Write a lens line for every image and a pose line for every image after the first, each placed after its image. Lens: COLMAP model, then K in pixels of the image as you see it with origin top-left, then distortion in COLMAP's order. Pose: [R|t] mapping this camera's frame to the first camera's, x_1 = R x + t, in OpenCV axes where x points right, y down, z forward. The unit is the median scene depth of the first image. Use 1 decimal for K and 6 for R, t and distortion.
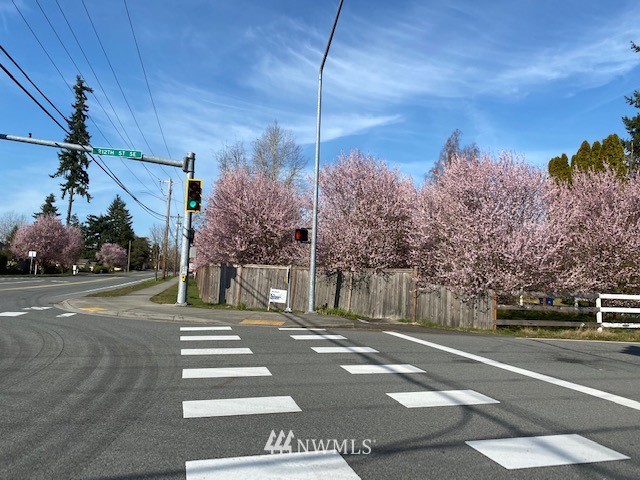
lens RADIAL K [[477.3, 0, 324.1], [0, 477.3, 237.3], [0, 0, 1]] dist [0.054564, -0.063883]
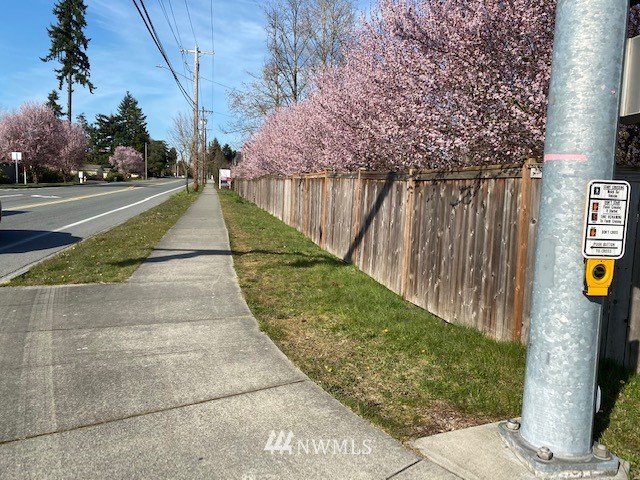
lens RADIAL K [[477.3, 0, 324.1], [0, 477.3, 237.3], [0, 0, 1]] dist [0.054564, -0.063883]
pose [[0.999411, 0.001542, -0.034291, -0.066020], [0.005111, 0.981168, 0.193088, 0.009803], [0.033943, -0.193150, 0.980582, 0.161075]]
